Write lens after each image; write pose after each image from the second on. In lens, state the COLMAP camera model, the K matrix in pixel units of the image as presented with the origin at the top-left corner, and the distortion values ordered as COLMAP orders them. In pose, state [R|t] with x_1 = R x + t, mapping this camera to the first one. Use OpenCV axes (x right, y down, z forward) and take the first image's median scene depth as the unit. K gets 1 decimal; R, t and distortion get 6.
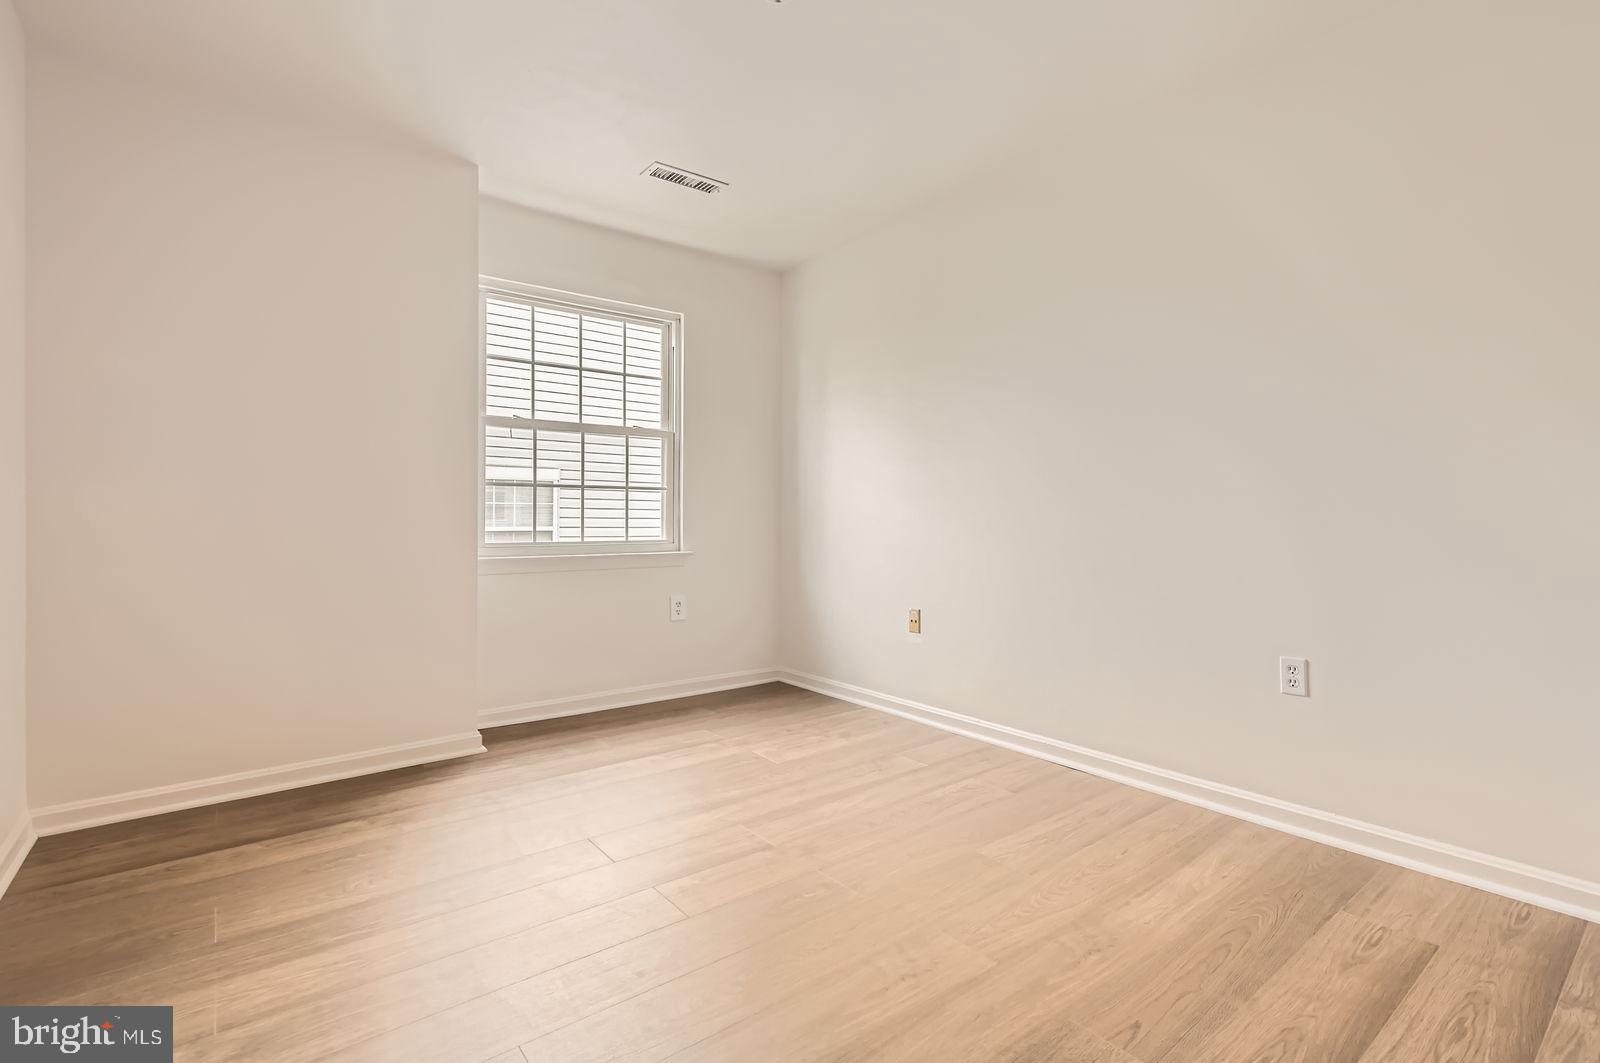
lens RADIAL K [[733.3, 0, 798.8], [0, 733.3, 509.5], [0, 0, 1]] dist [0.010308, -0.000813]
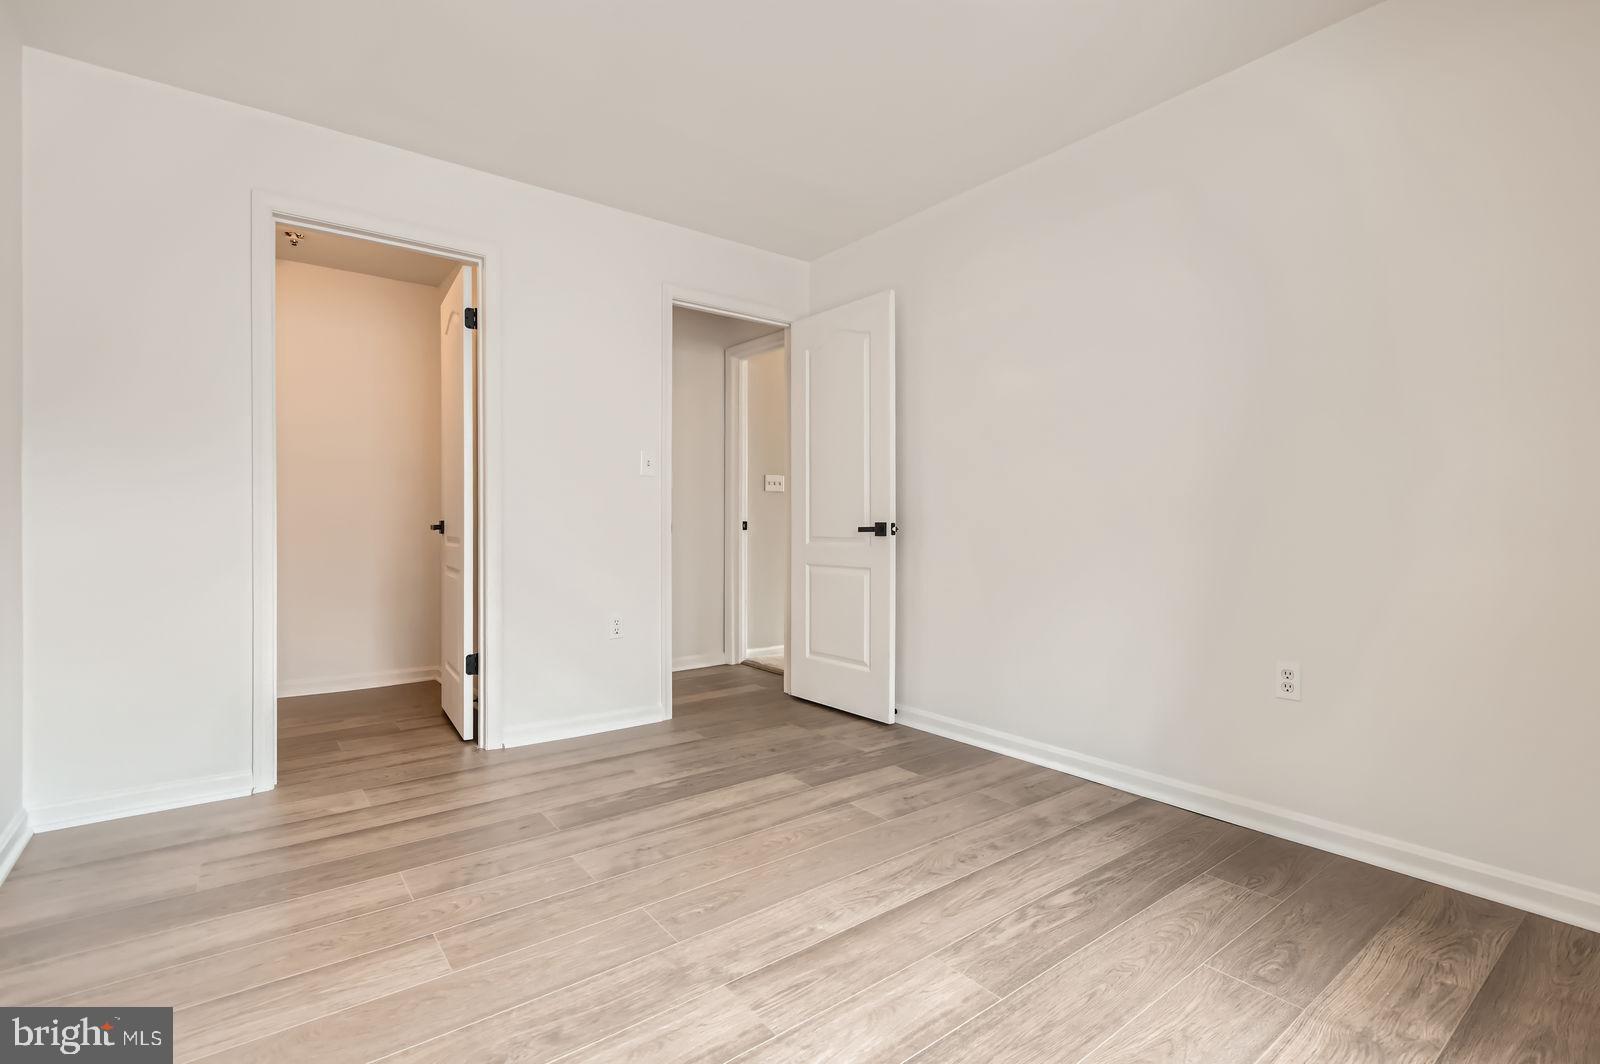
lens RADIAL K [[734.9, 0, 809.2], [0, 734.9, 530.2], [0, 0, 1]] dist [0.013885, -0.000651]
pose [[-0.999971, -0.002073, -0.007313, -0.074590], [-0.002040, 0.999988, -0.004435, 0.018631], [0.007323, -0.004420, -0.999963, 1.181602]]
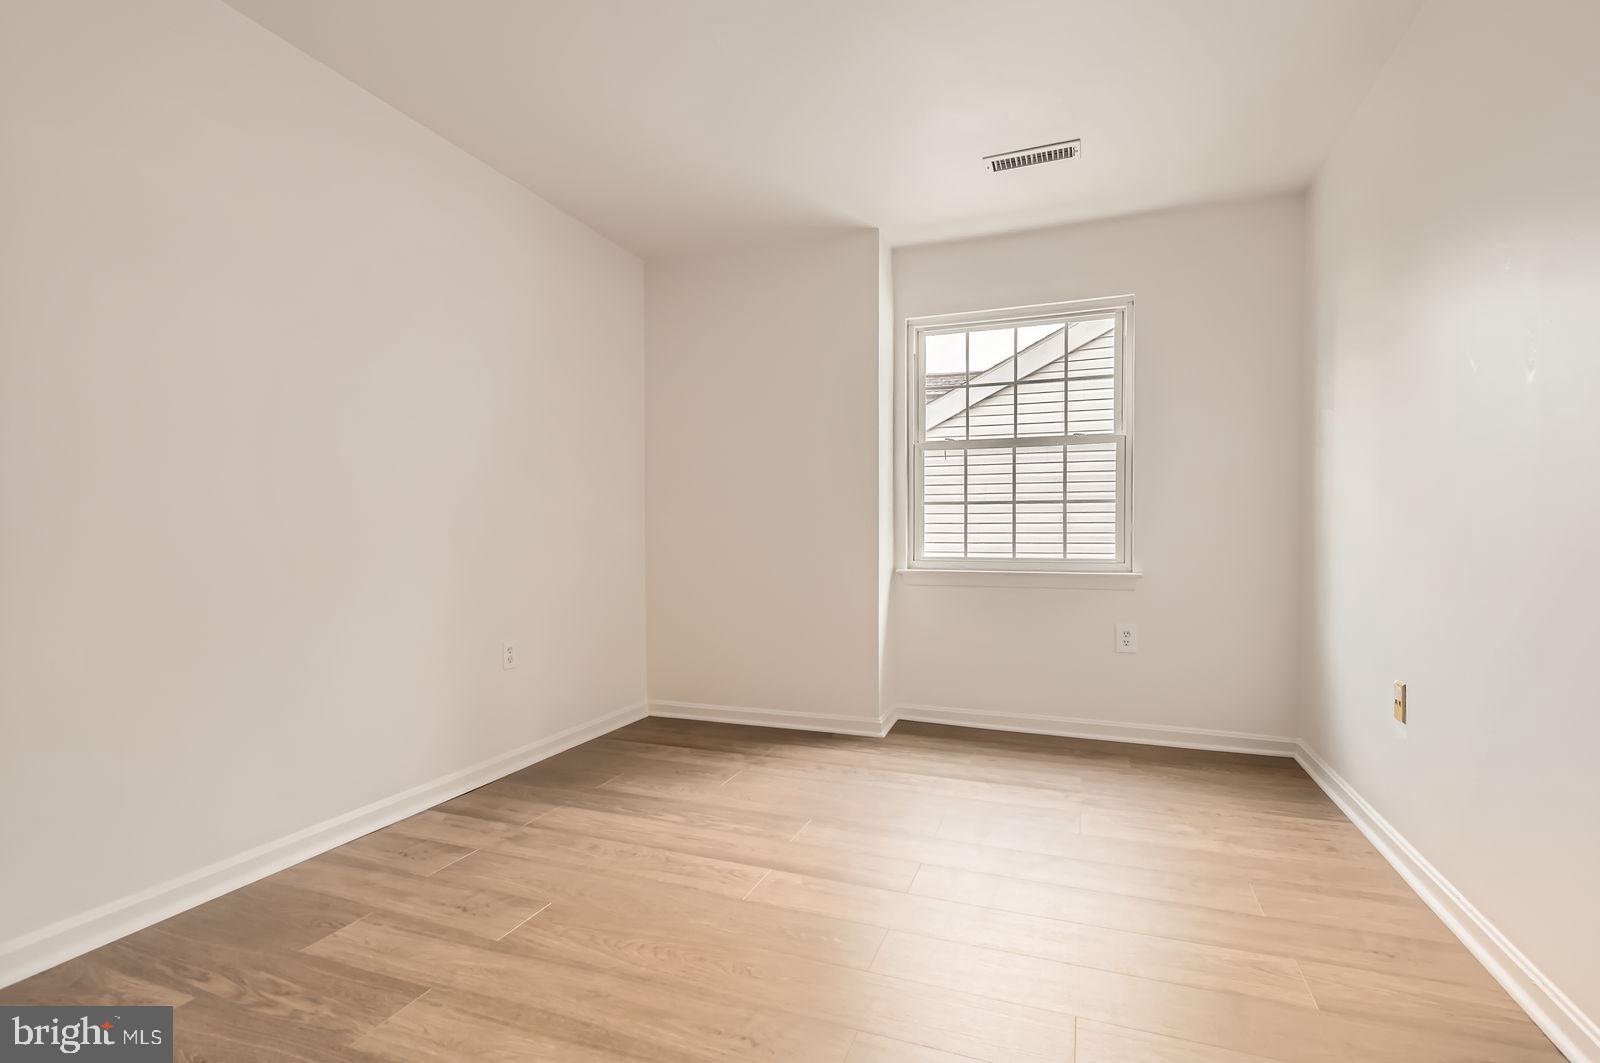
lens RADIAL K [[734.9, 0, 809.2], [0, 734.9, 529.7], [0, 0, 1]] dist [0.013885, -0.000651]
pose [[0.524887, -0.006949, -0.851143, 0.474113], [0.011179, 0.999937, -0.001270, 0.005226], [0.851098, -0.008848, 0.524932, 0.291747]]
